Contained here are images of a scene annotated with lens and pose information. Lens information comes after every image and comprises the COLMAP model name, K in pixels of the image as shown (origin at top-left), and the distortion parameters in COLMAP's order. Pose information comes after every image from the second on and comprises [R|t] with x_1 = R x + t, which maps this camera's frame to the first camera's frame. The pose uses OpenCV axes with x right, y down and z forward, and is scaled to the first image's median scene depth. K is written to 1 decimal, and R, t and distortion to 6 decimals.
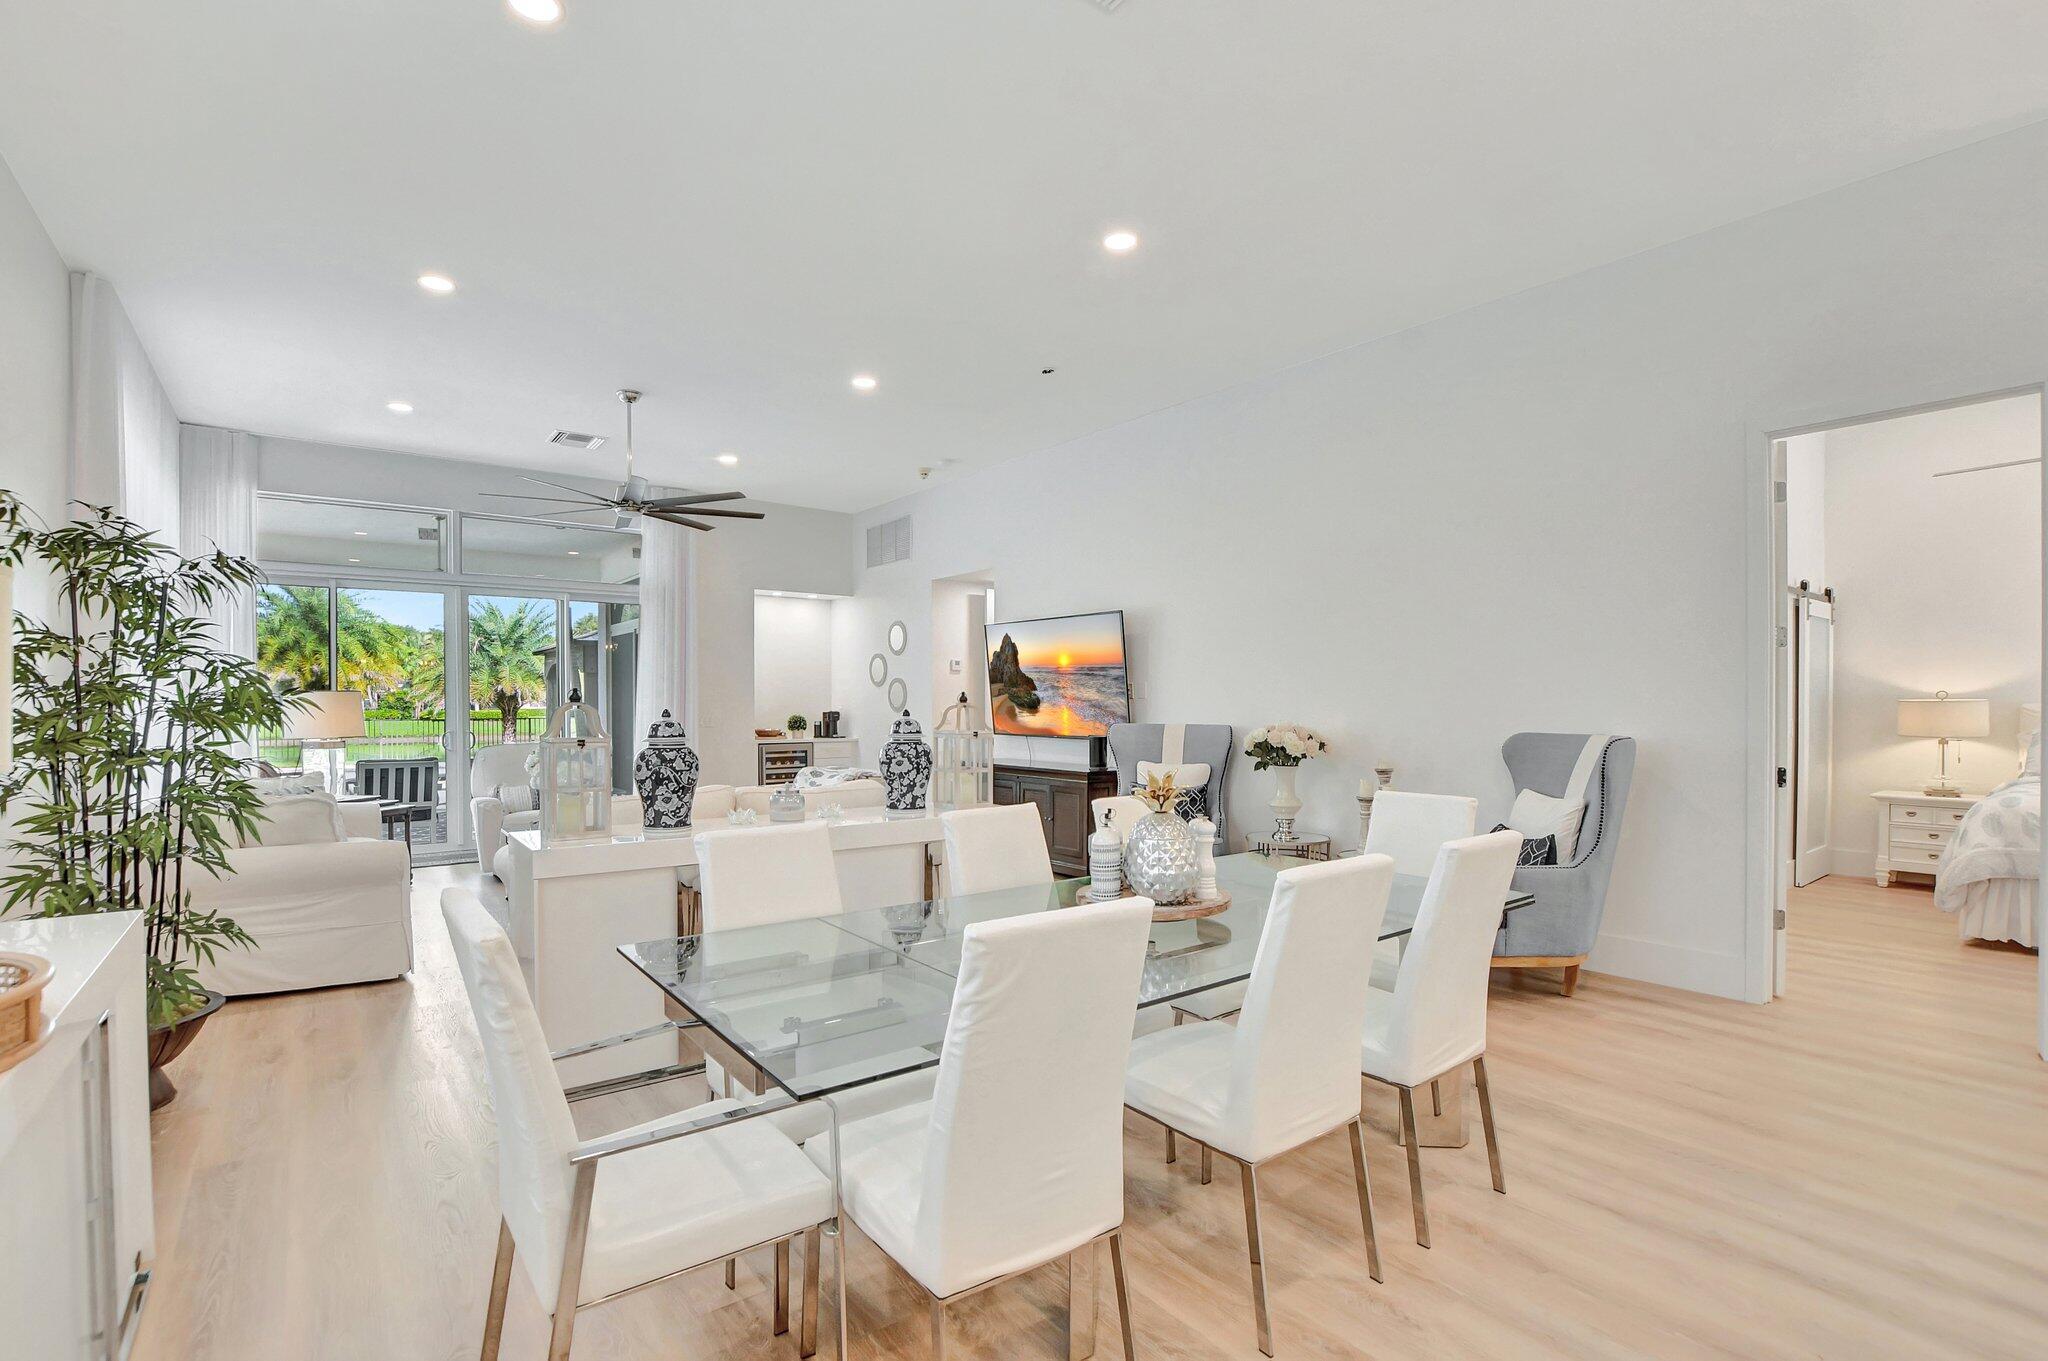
lens RADIAL K [[935.6, 0, 1021.1], [0, 935.6, 732.1], [0, 0, 1]] dist [-0.000633, -0.000123]
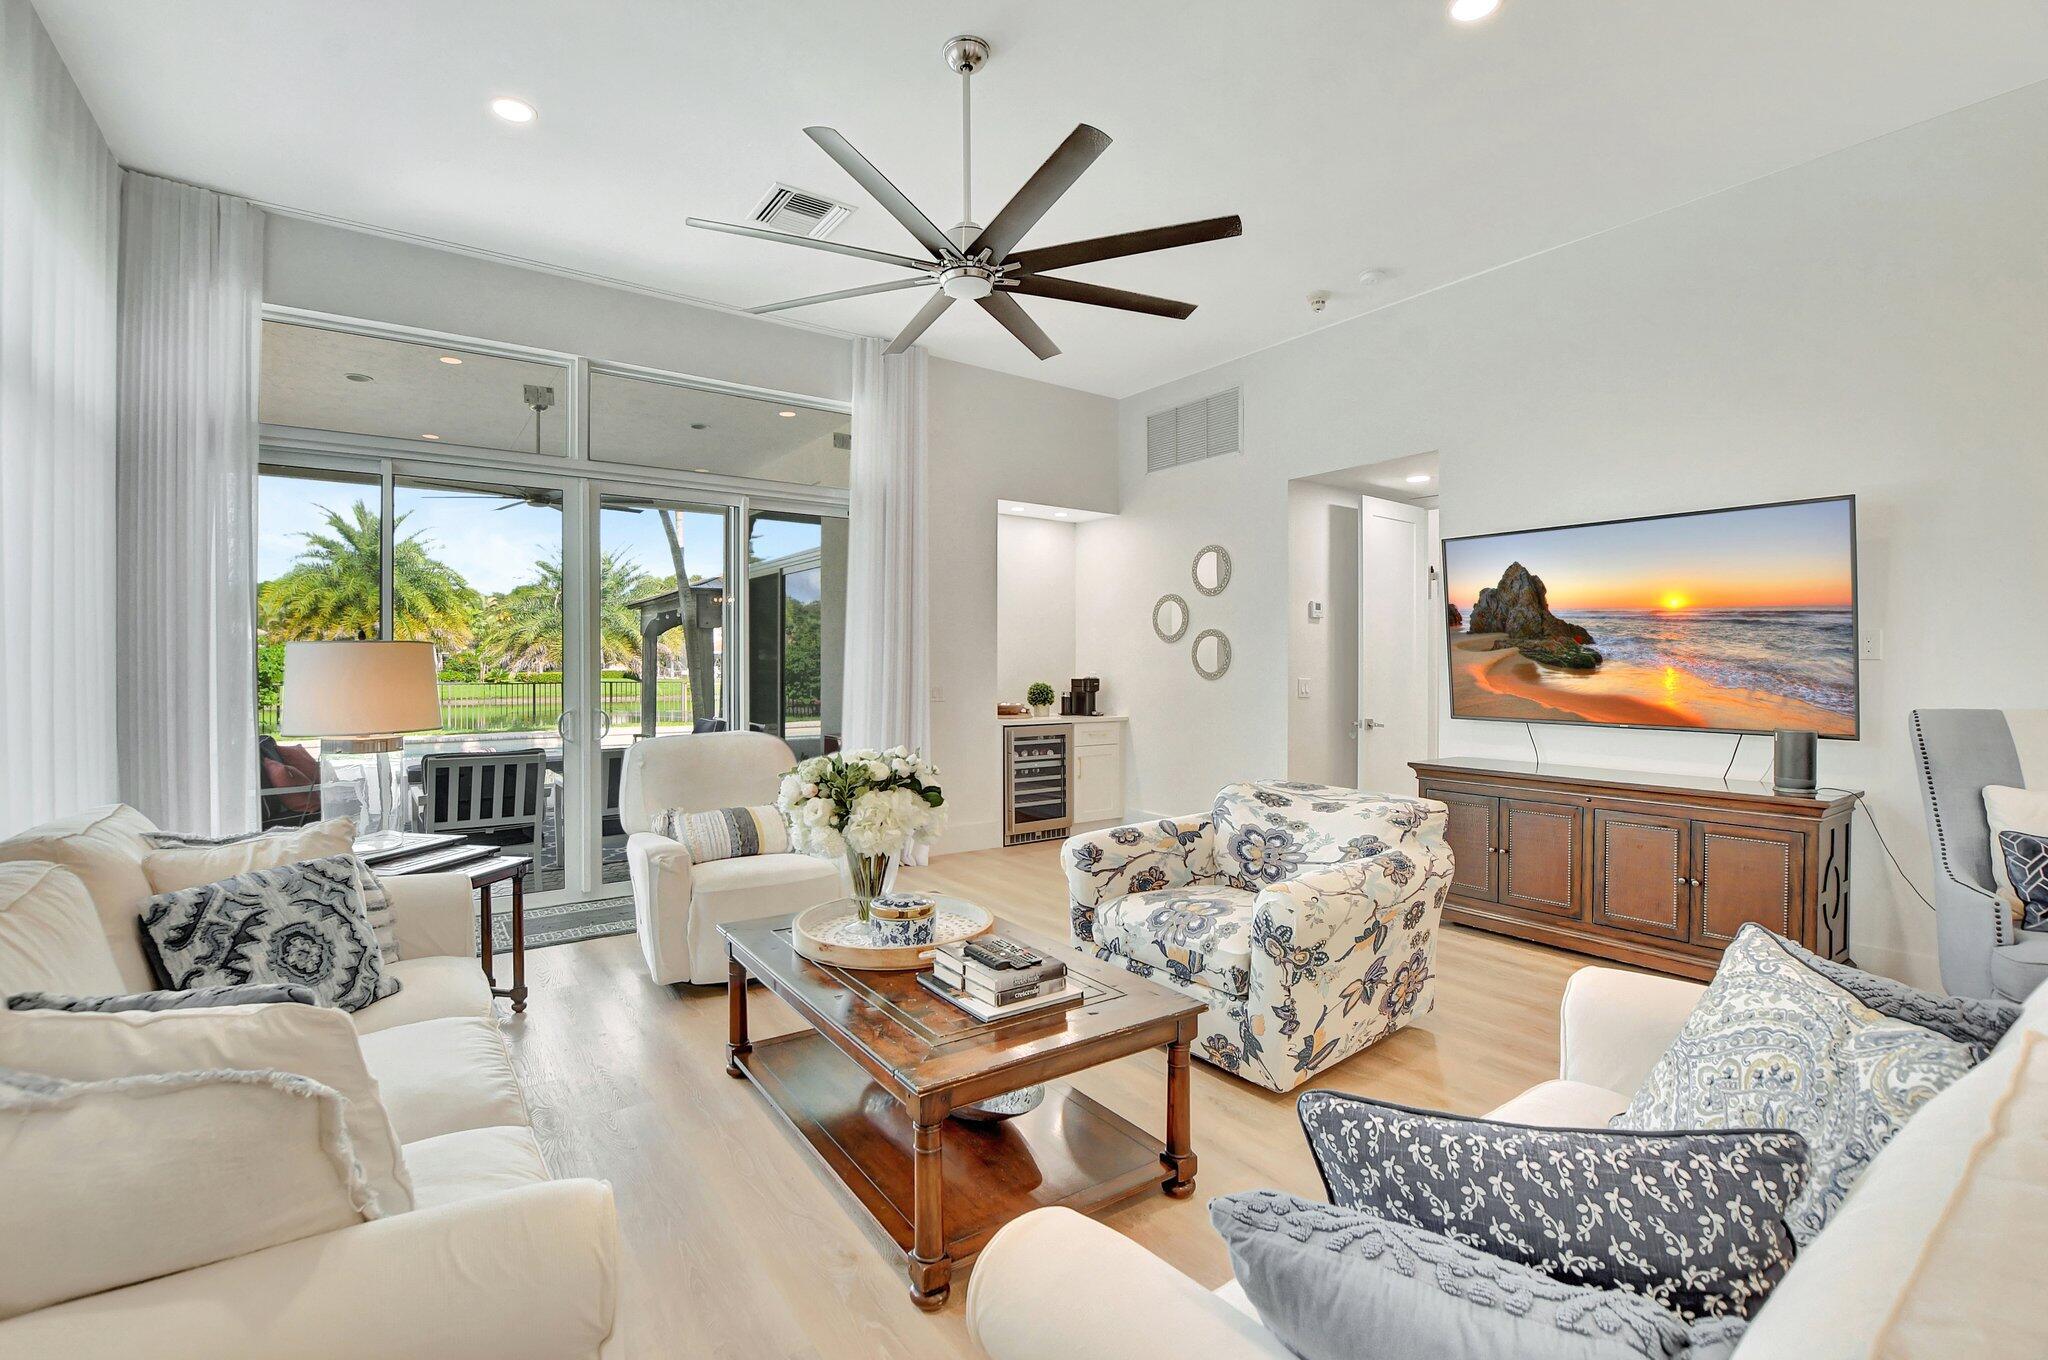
lens RADIAL K [[888.1, 0, 1024.0], [0, 888.1, 680.0], [0, 0, 1]] dist [-0.000004, 0.000088]
pose [[0.999747, 0.002693, -0.022336, -0.252821], [-0.003050, 0.999868, -0.015963, -0.010820], [0.022290, 0.016027, 0.999623, 0.355096]]
